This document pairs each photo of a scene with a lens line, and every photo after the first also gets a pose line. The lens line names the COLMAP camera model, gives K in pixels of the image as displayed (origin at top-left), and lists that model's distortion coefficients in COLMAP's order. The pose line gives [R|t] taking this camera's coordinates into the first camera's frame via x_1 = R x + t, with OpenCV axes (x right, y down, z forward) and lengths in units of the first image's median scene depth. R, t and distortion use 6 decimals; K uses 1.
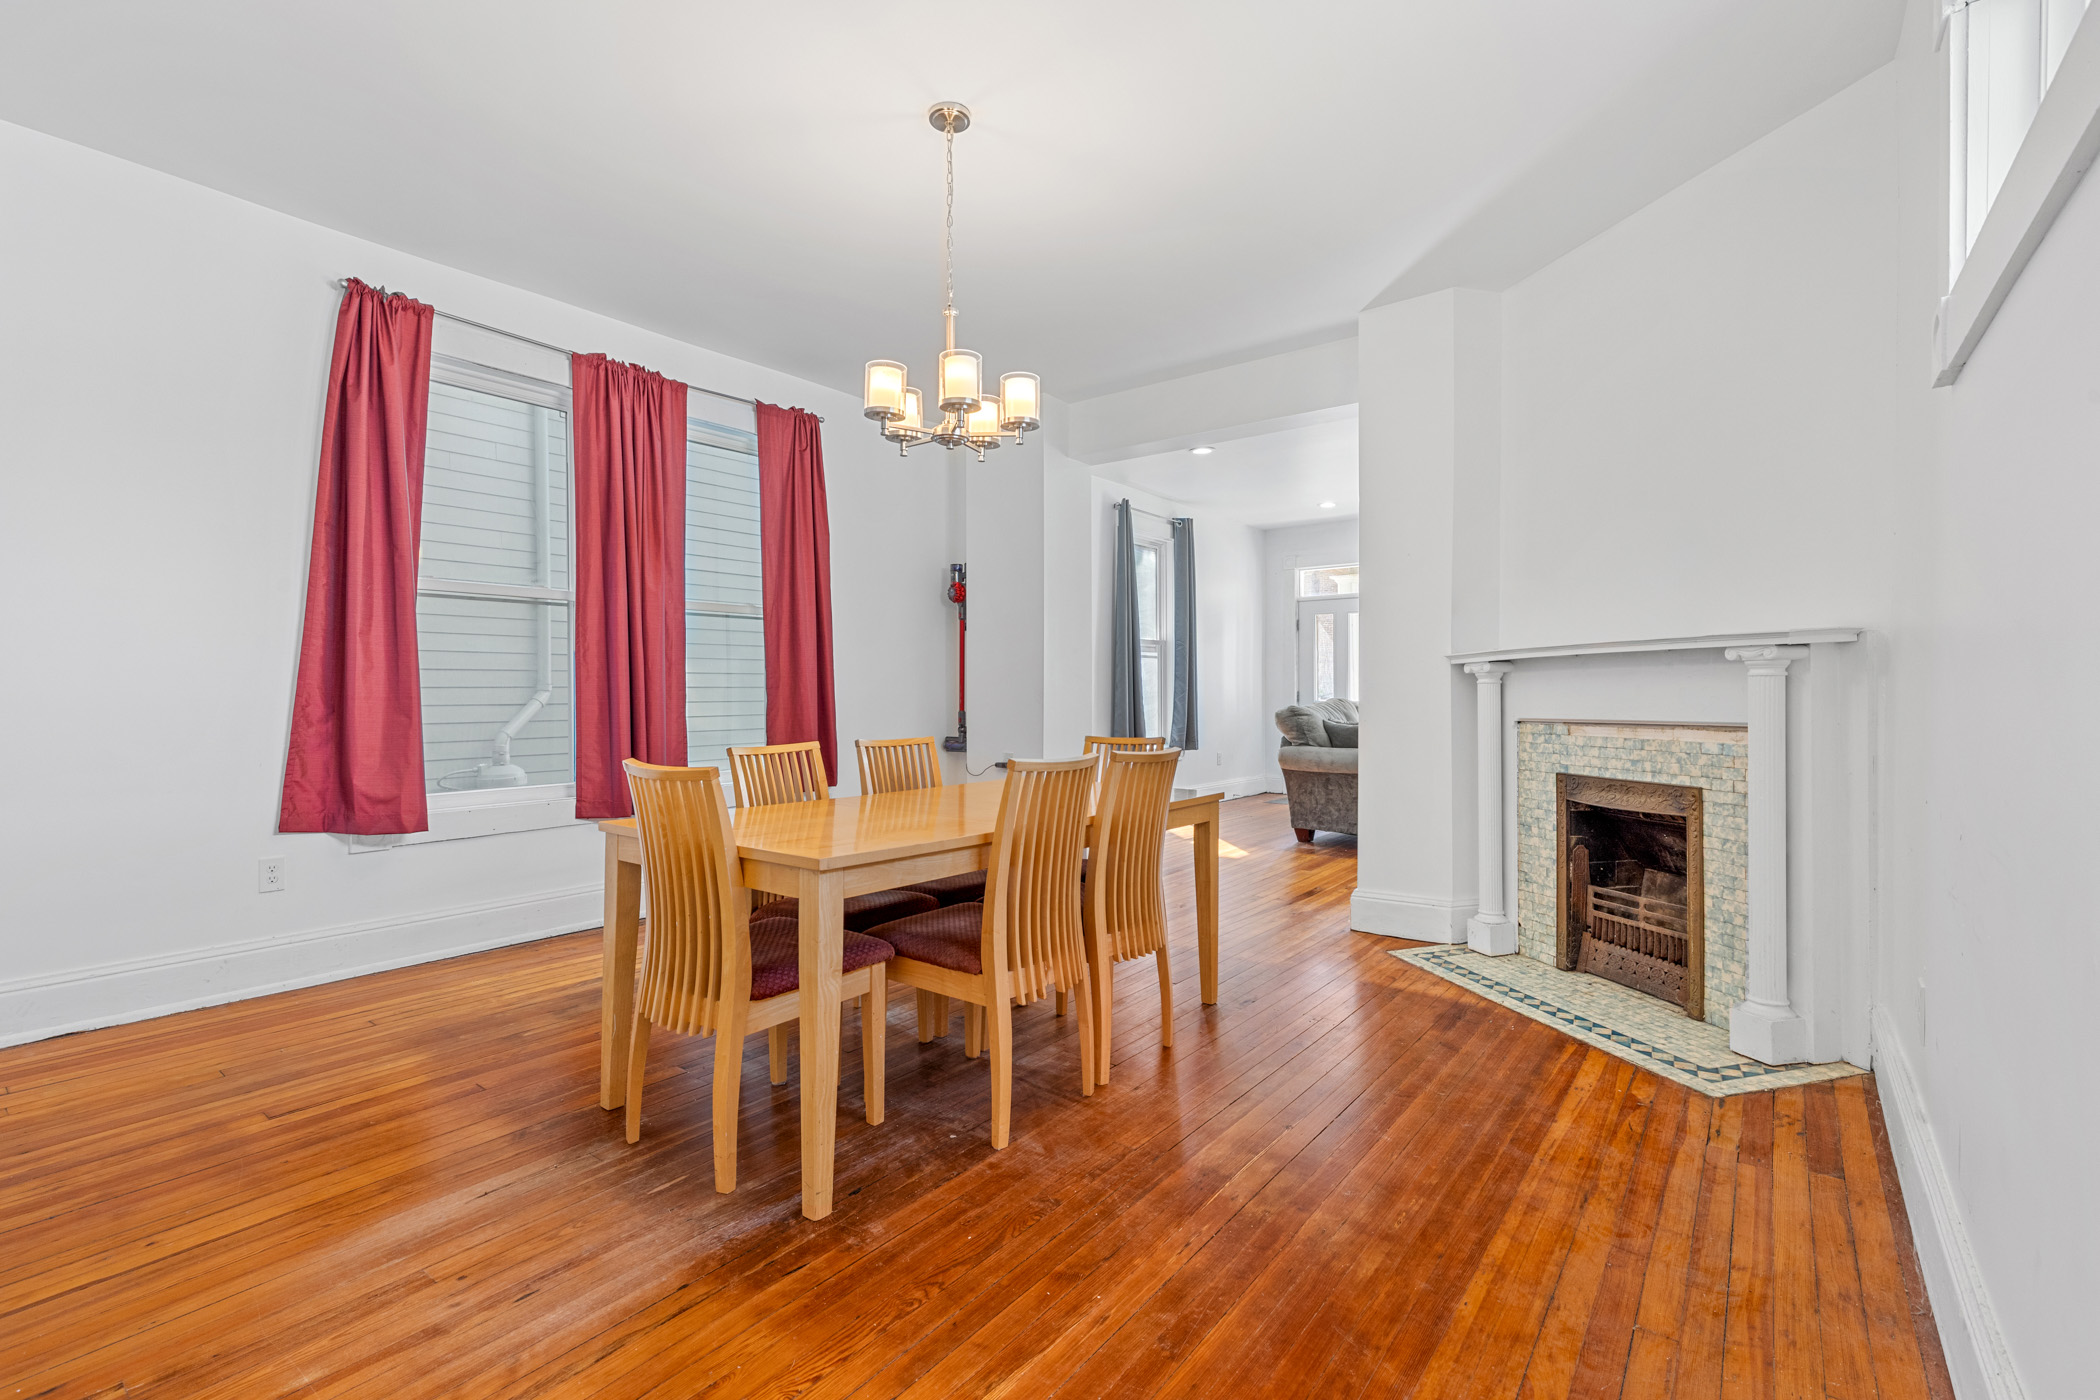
lens RADIAL K [[954.0, 0, 1045.3], [0, 954.0, 694.3], [0, 0, 1]] dist [0.018177, 0.000400]
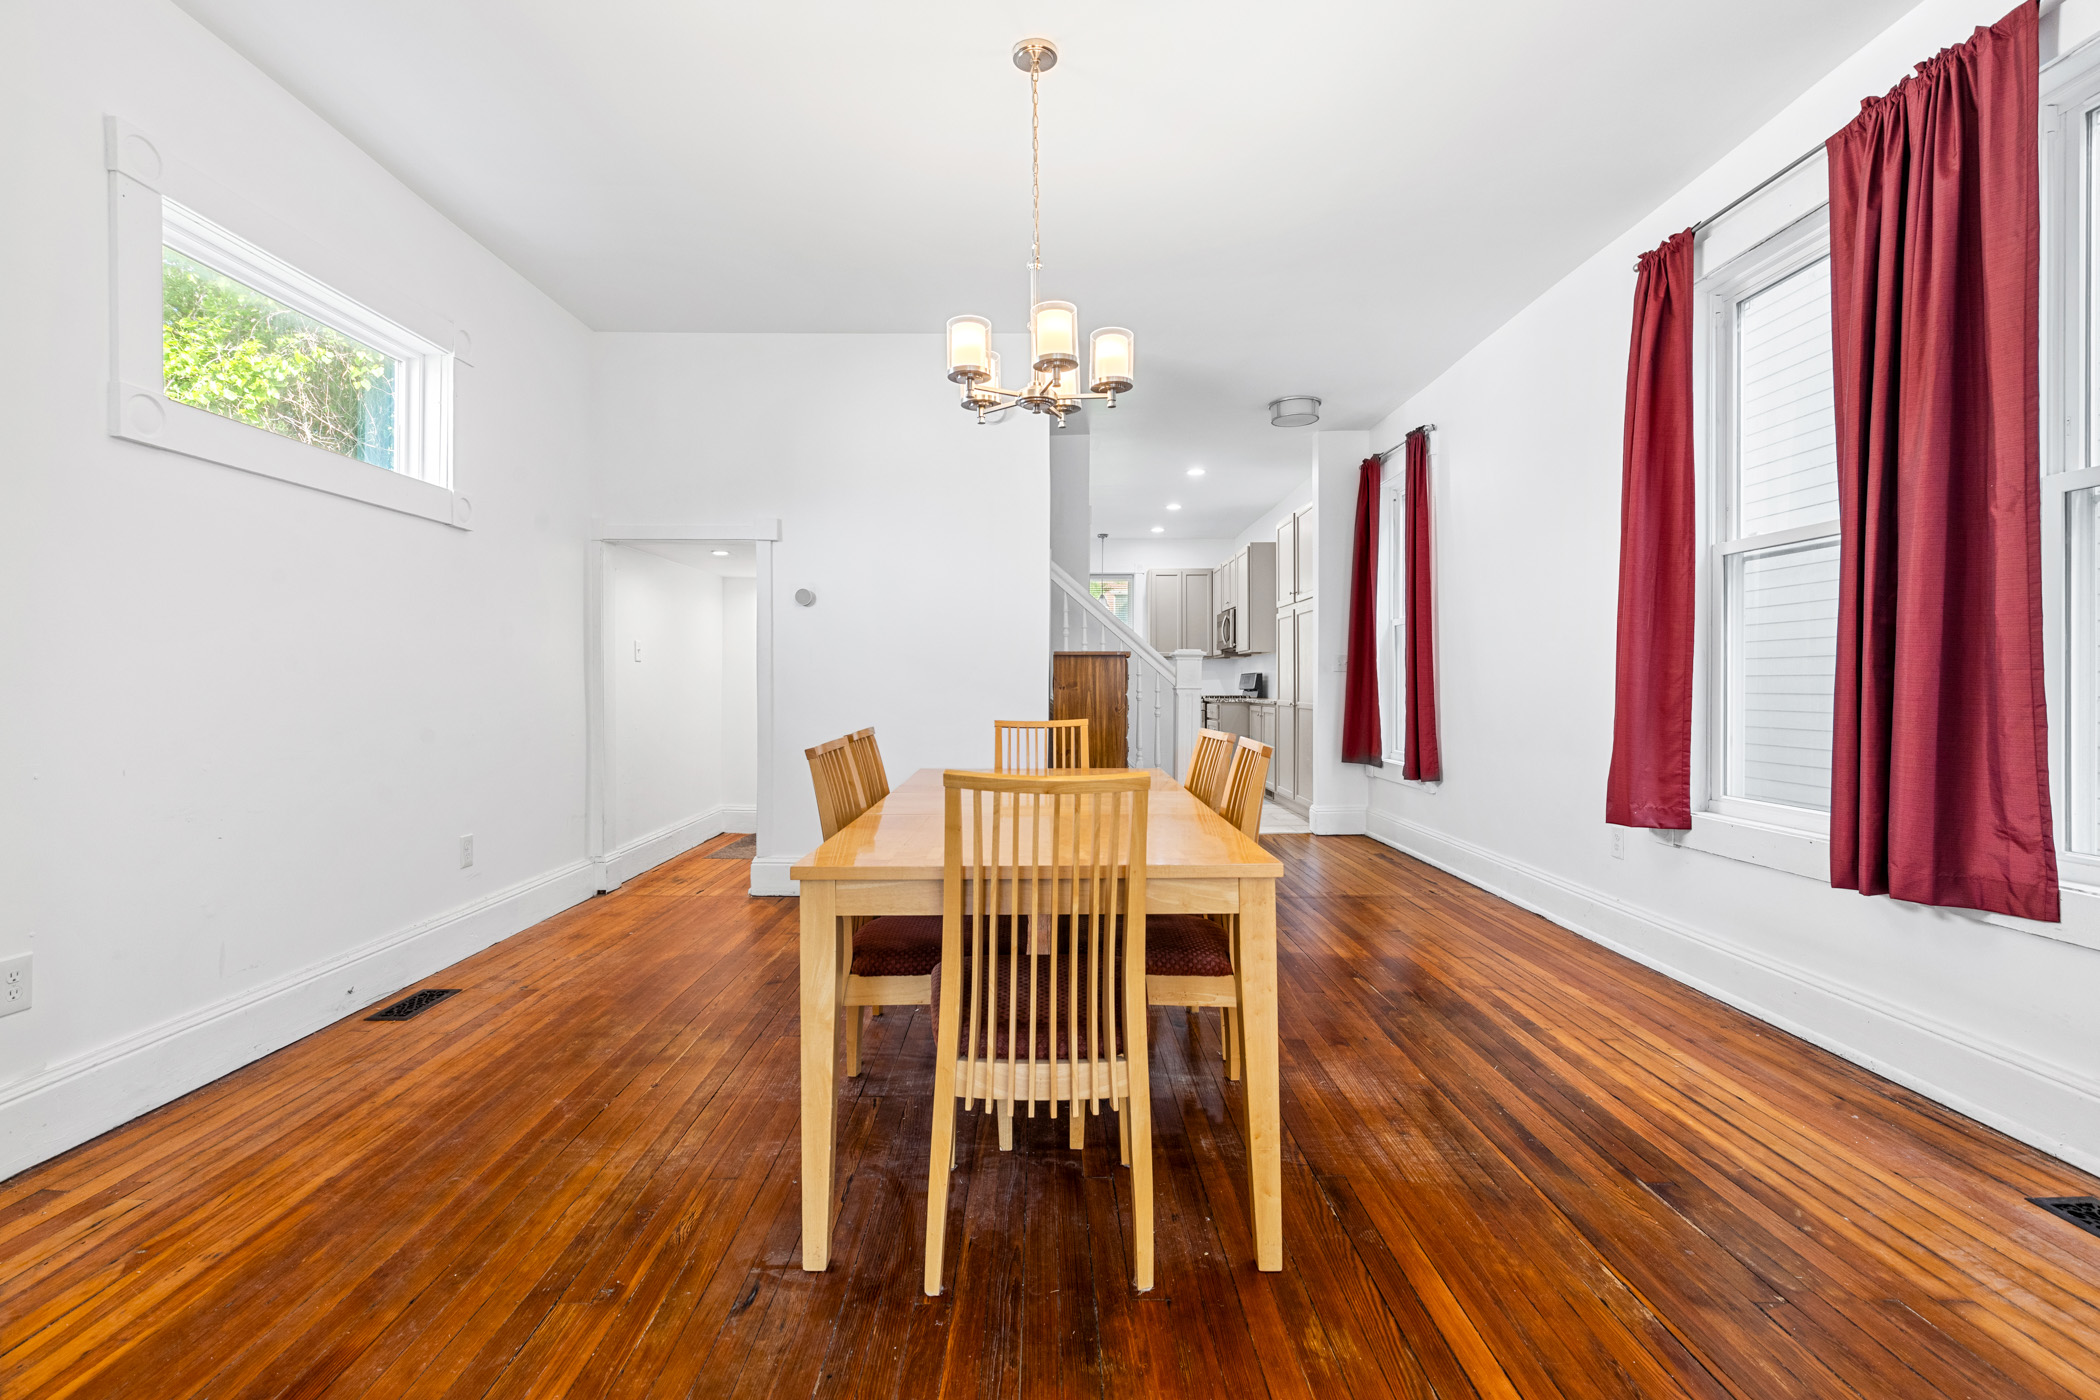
lens RADIAL K [[954.0, 0, 1043.0], [0, 954.0, 700.9], [0, 0, 1]] dist [0.018177, 0.000400]
pose [[-0.794738, 0.011677, -0.606840, 0.536156], [0.004586, 0.999902, 0.013235, 0.009110], [0.606935, 0.007736, -0.794714, 2.043188]]
